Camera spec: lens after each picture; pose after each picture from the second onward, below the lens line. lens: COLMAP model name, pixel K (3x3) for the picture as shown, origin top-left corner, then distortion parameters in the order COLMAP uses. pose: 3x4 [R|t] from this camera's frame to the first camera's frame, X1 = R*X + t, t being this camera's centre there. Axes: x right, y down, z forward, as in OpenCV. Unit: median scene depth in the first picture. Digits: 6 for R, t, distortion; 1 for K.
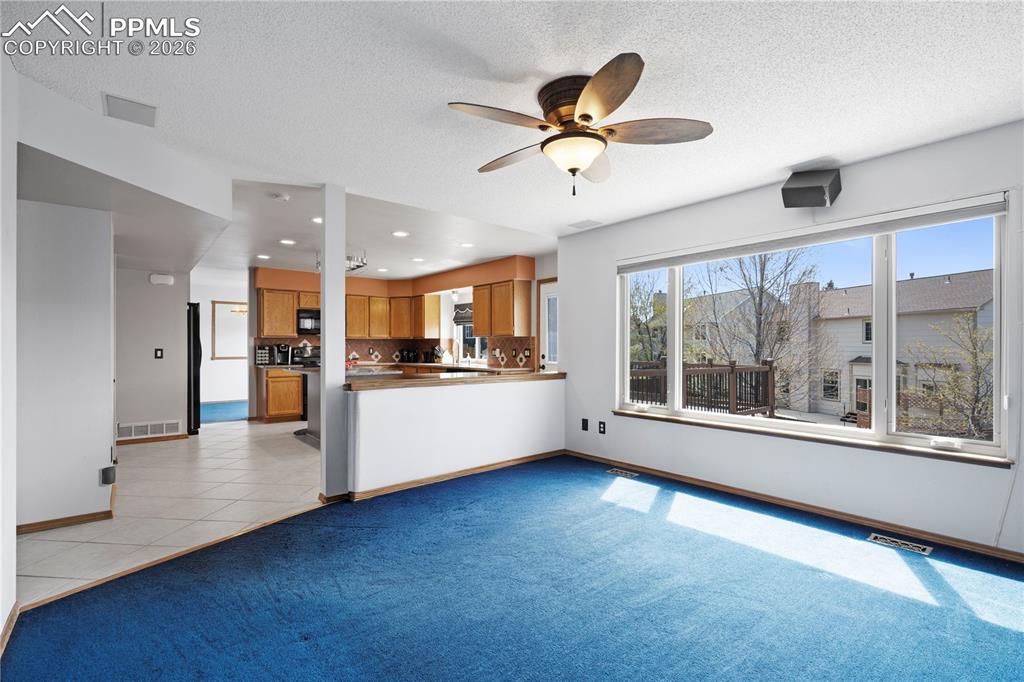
lens RADIAL K [[467.2, 0, 512.9], [0, 467.2, 350.3], [0, 0, 1]] dist [-0.005043, 0.004149]
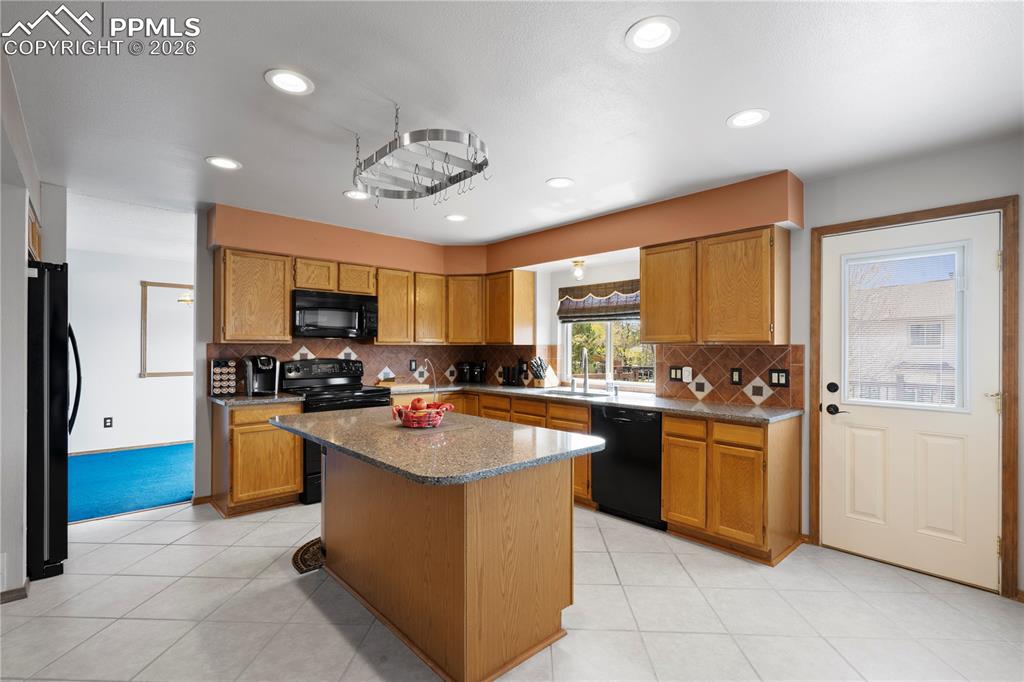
lens RADIAL K [[467.2, 0, 516.4], [0, 467.2, 347.7], [0, 0, 1]] dist [-0.005043, 0.004149]
pose [[0.998290, 0.002746, 0.058390, -0.217658], [-0.002246, 0.999960, -0.008635, -0.016948], [-0.058412, 0.008489, 0.998256, 0.417204]]
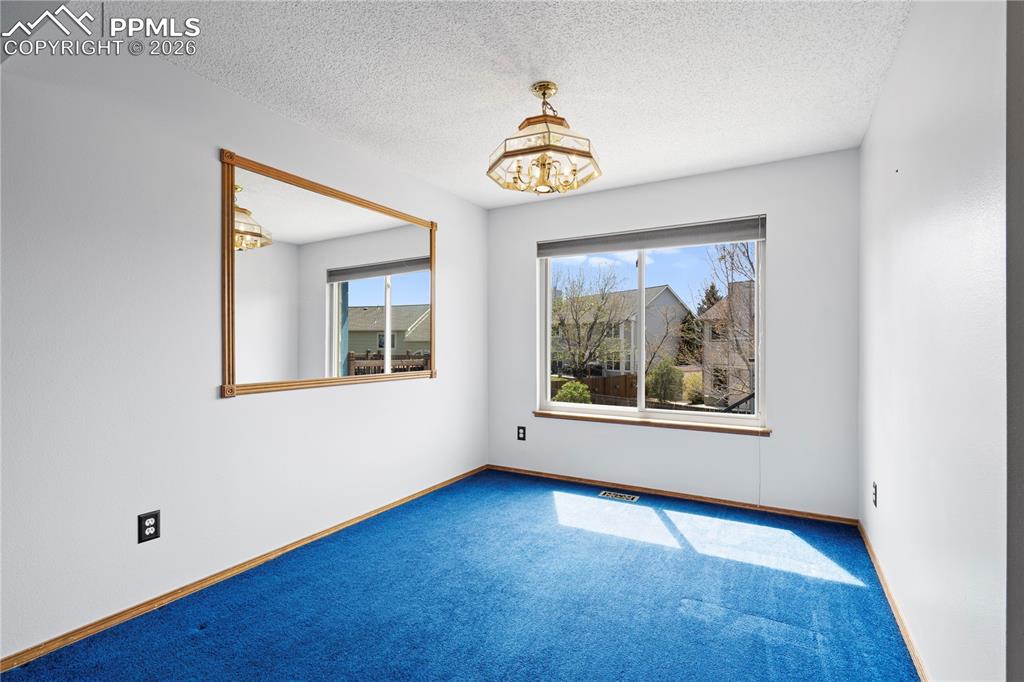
lens RADIAL K [[467.2, 0, 480.6], [0, 467.2, 329.8], [0, 0, 1]] dist [-0.005043, 0.004149]
pose [[0.938879, 0.002977, 0.344233, -0.704050], [0.006618, 0.999622, -0.026696, -0.007452], [-0.344182, 0.027343, 0.938505, 0.852986]]
